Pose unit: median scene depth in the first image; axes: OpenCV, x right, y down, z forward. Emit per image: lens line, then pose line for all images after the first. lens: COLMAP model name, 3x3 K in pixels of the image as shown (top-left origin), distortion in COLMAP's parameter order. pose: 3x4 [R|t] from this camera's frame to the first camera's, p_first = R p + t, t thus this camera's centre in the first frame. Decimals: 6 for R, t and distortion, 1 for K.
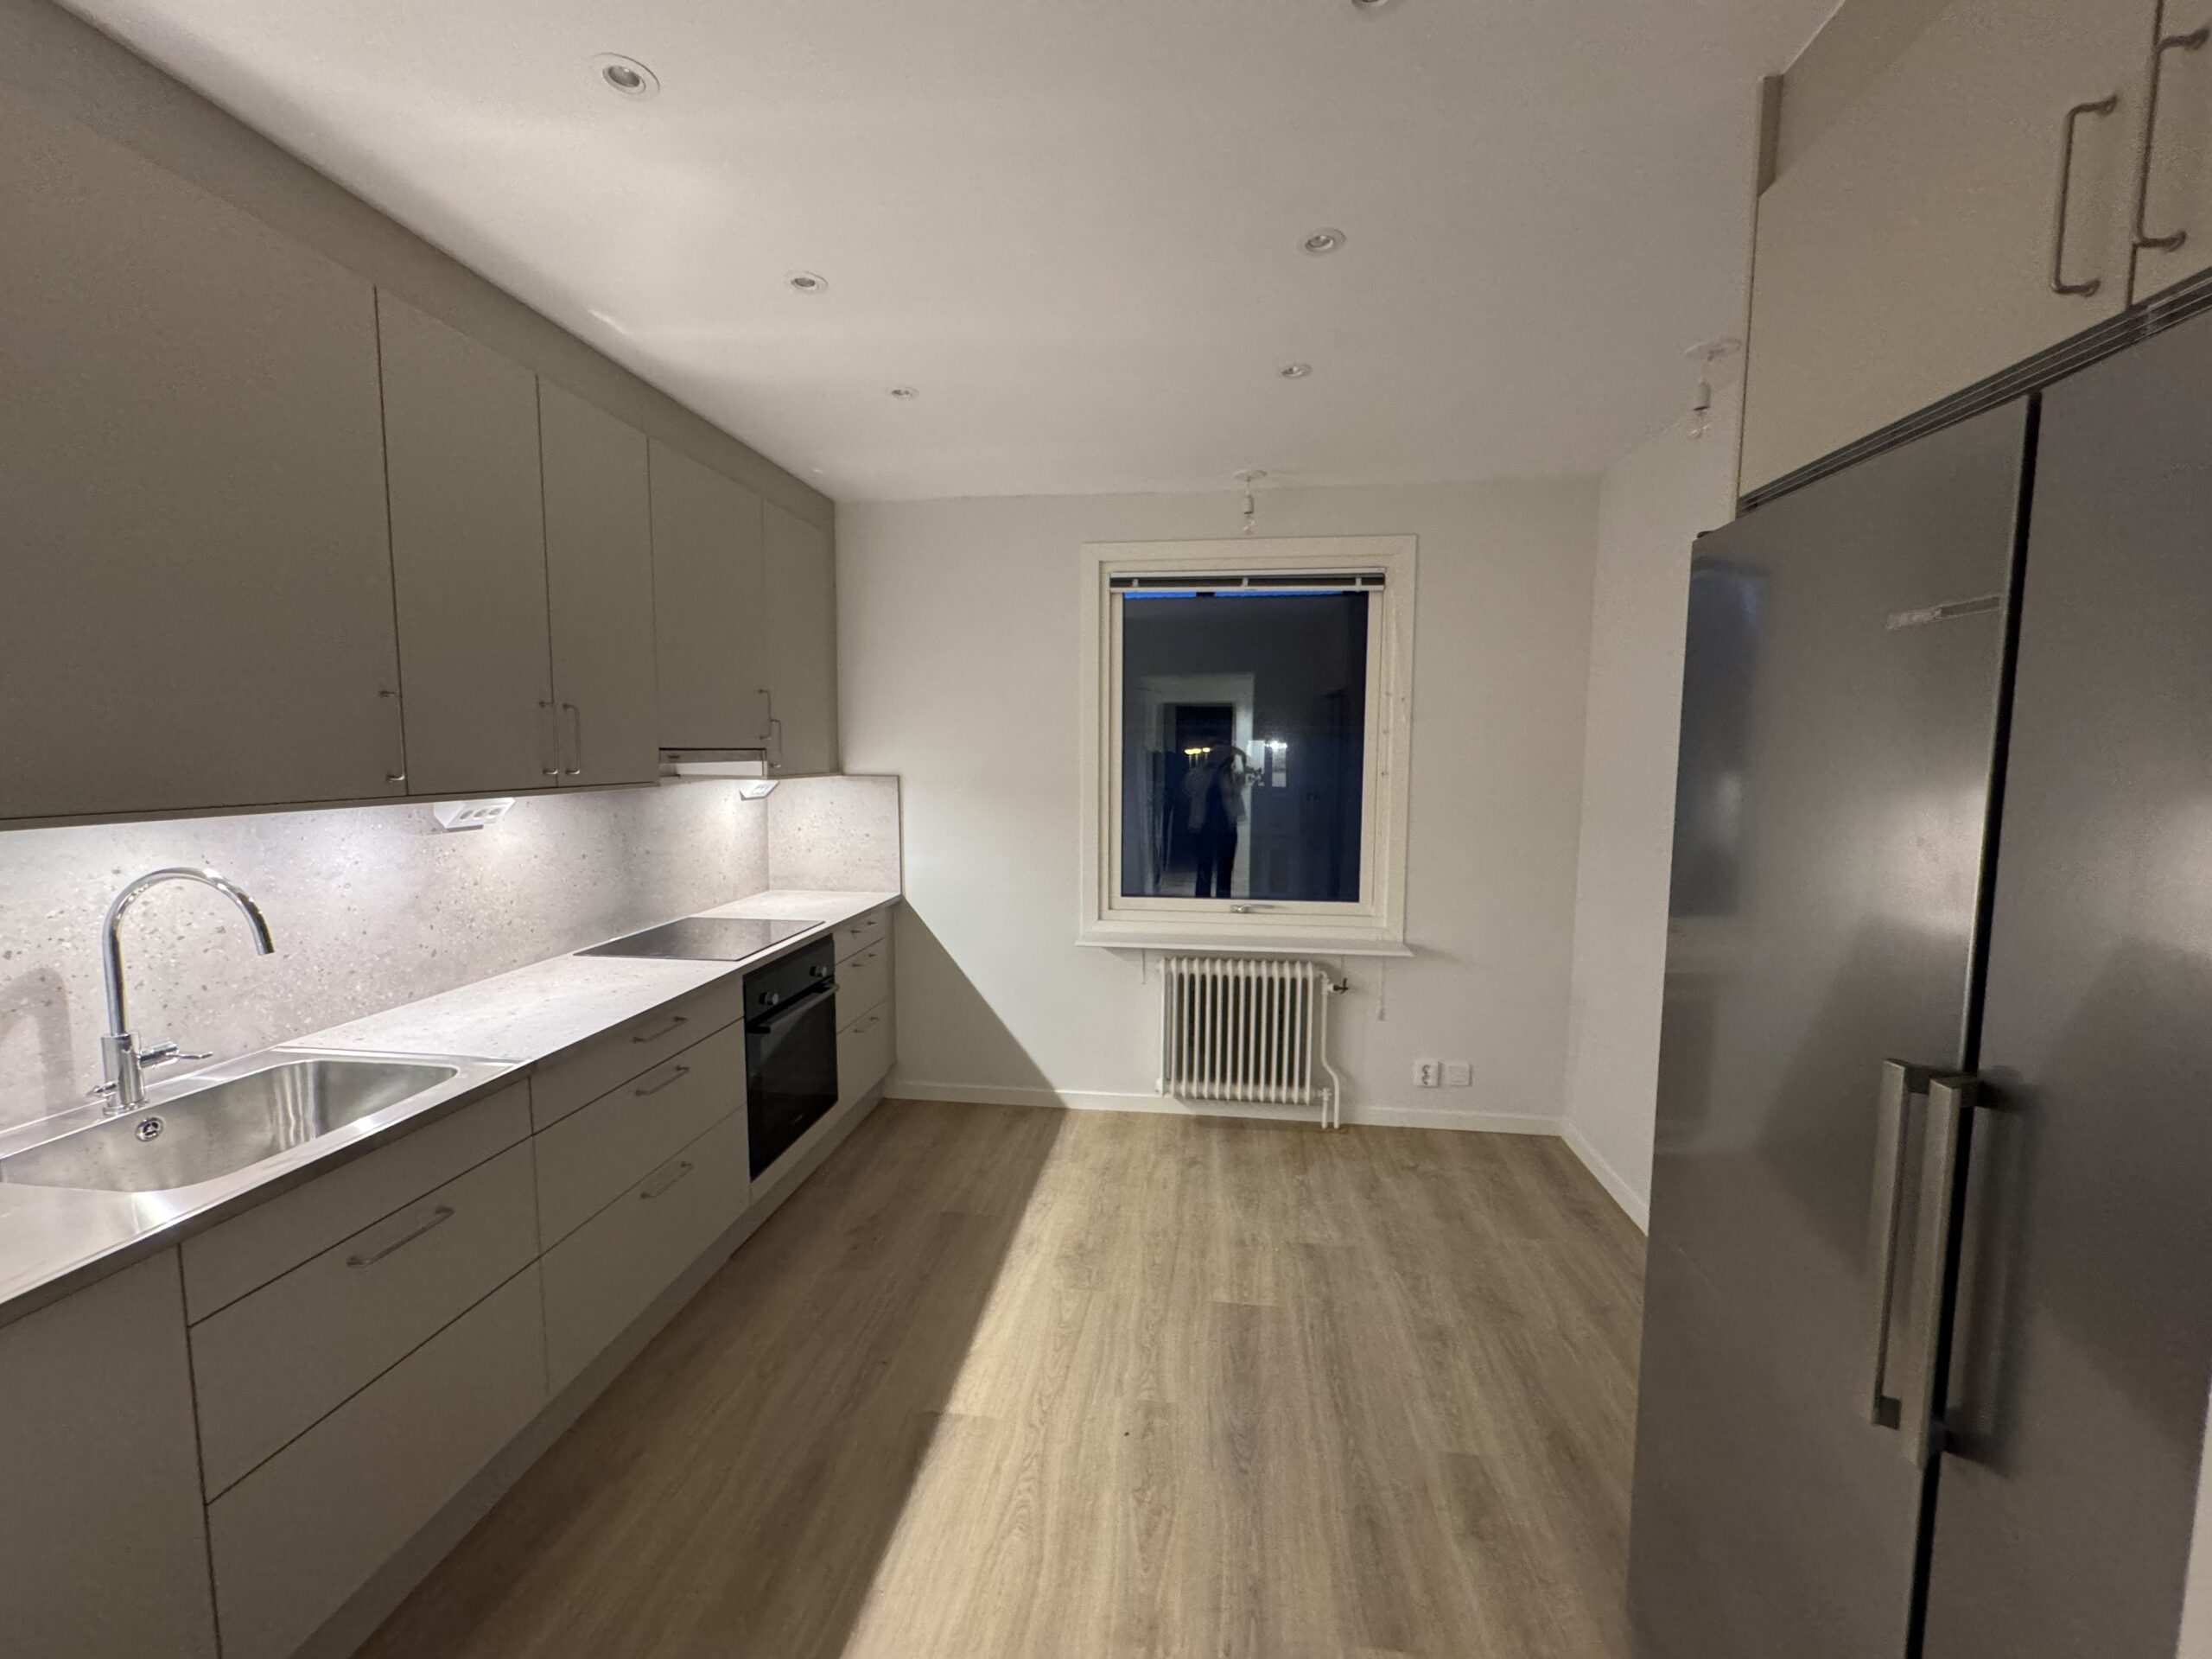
lens RADIAL K [[881.5, 0, 1112.2], [0, 881.5, 835.1], [0, 0, 1]] dist [-0.001727, 0.000127]
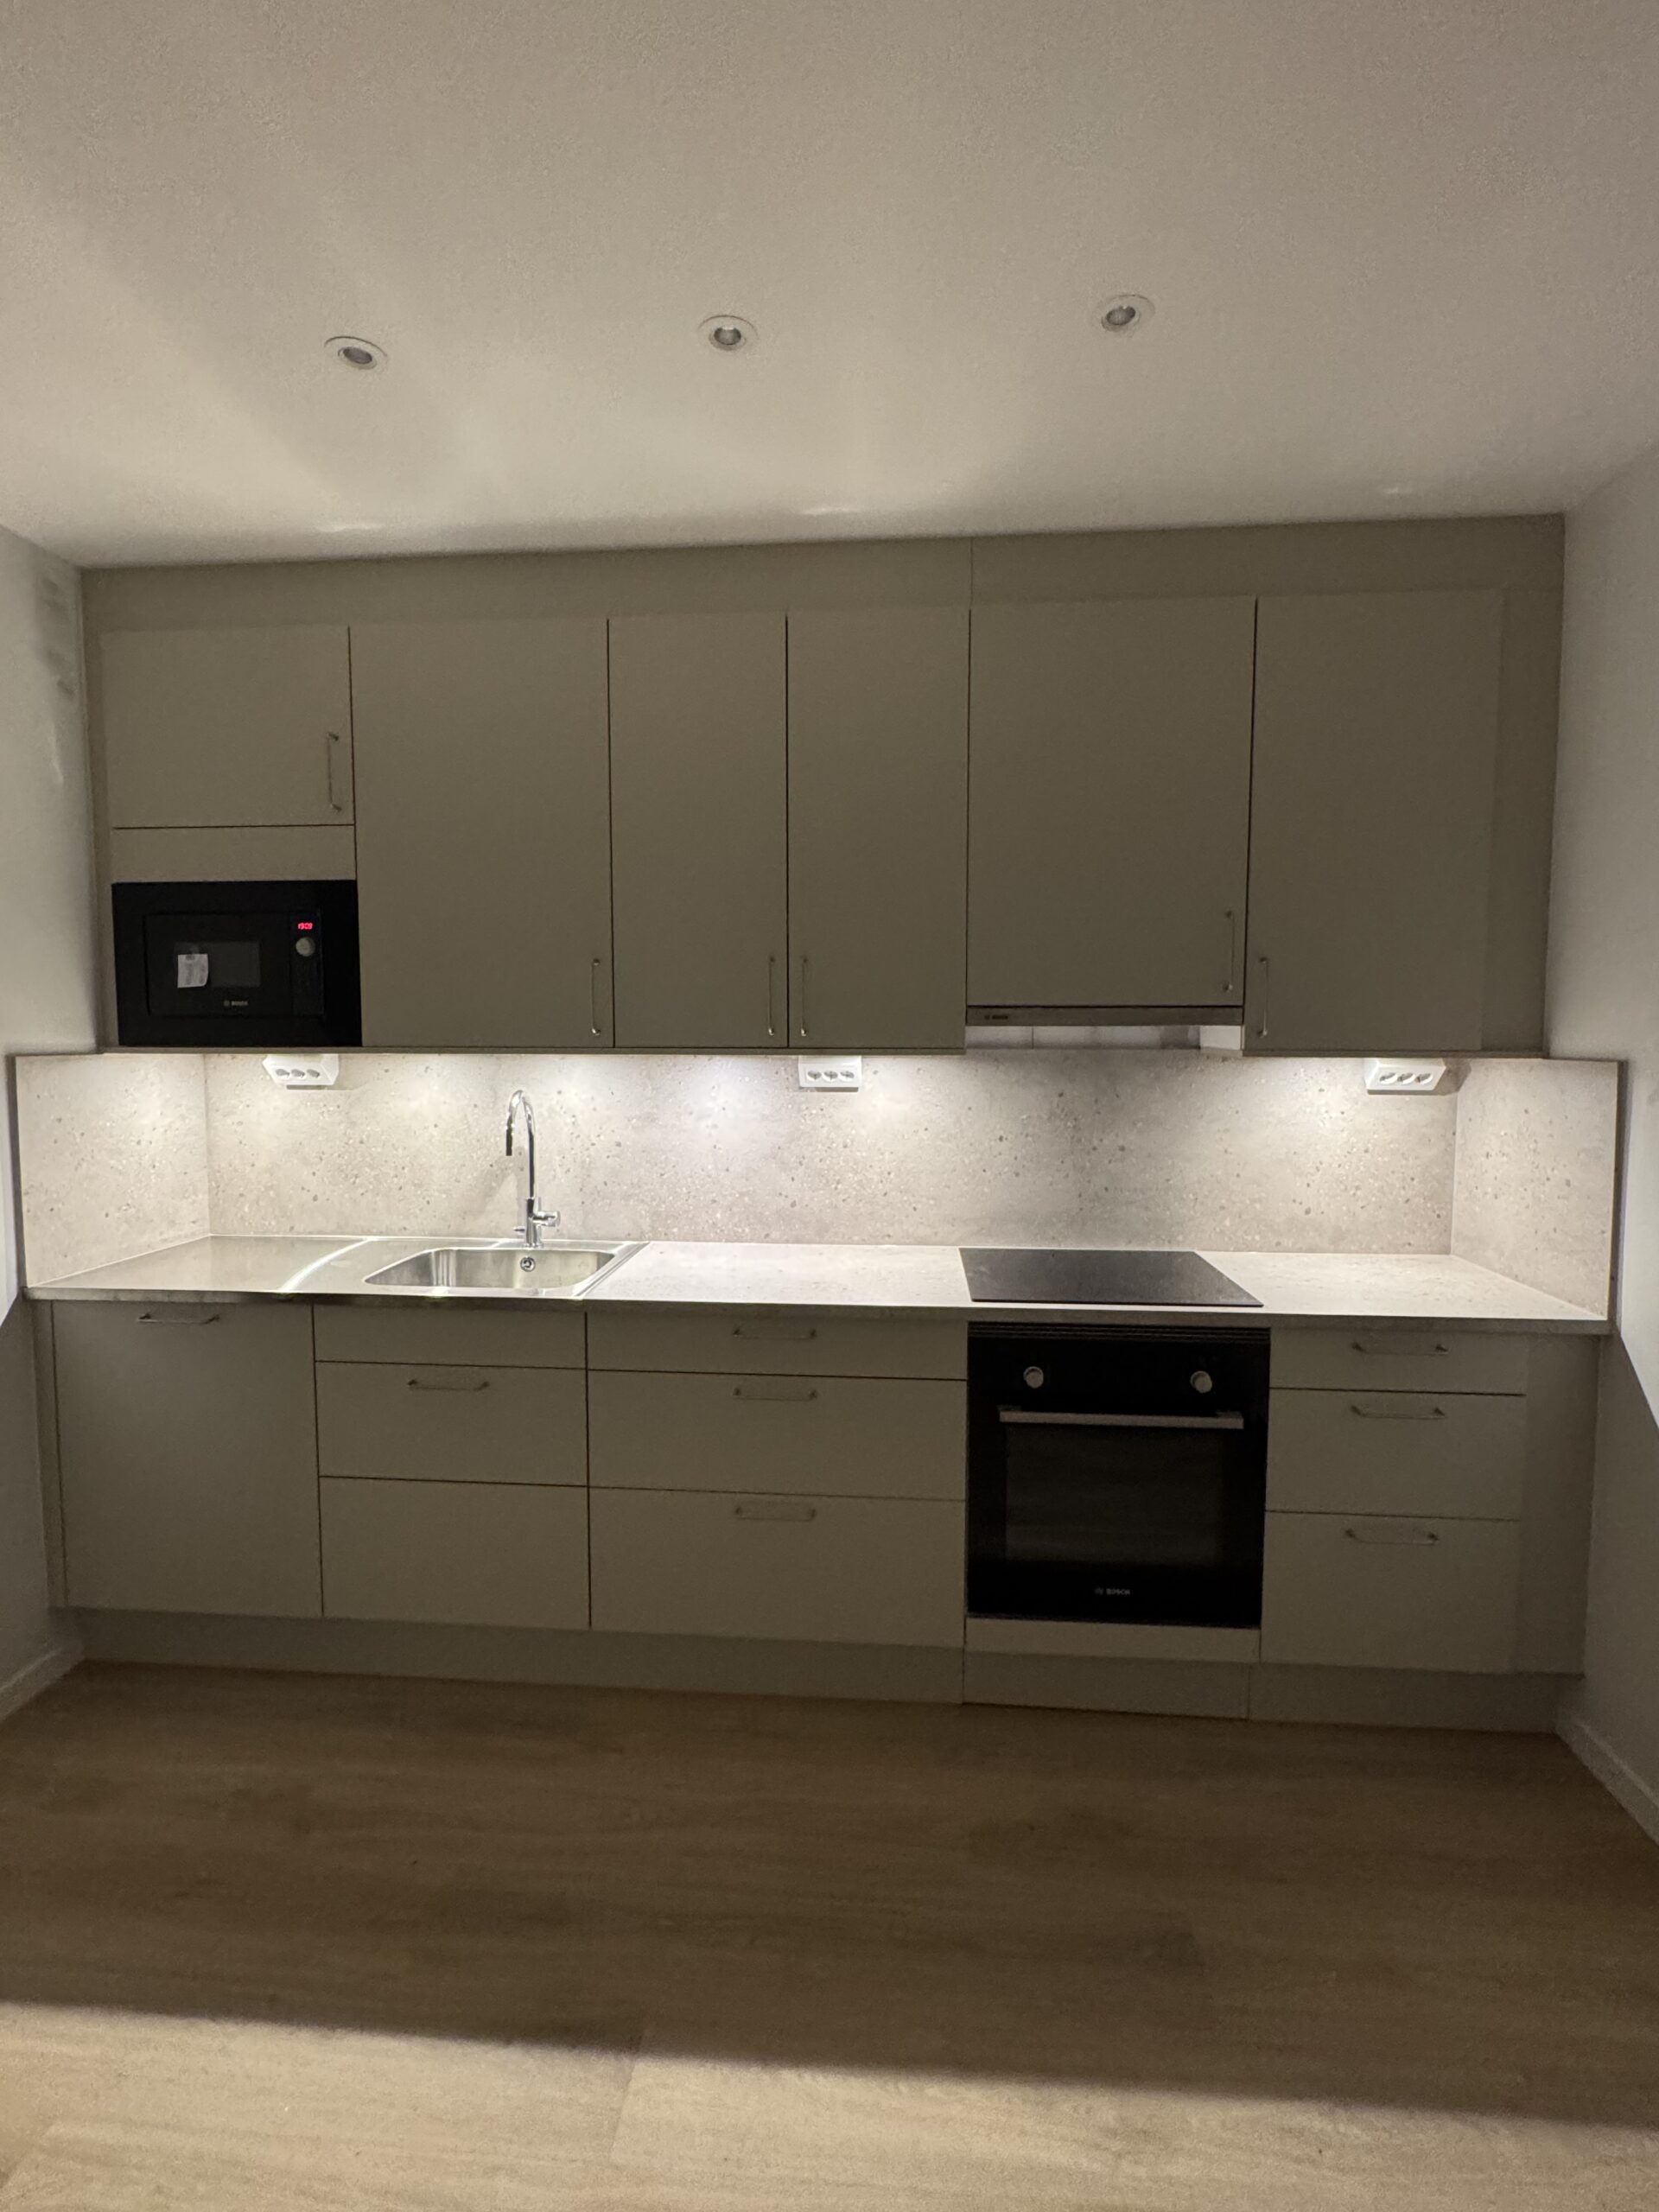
lens RADIAL K [[1075.4, 0, 840.5], [0, 1075.4, 1107.4], [0, 0, 1]] dist [0.017270, 0.001025]
pose [[0.040839, 0.066685, -0.996938, 0.486281], [-0.097952, 0.993231, 0.062424, -0.063926], [0.994353, 0.095103, 0.047095, 0.943076]]
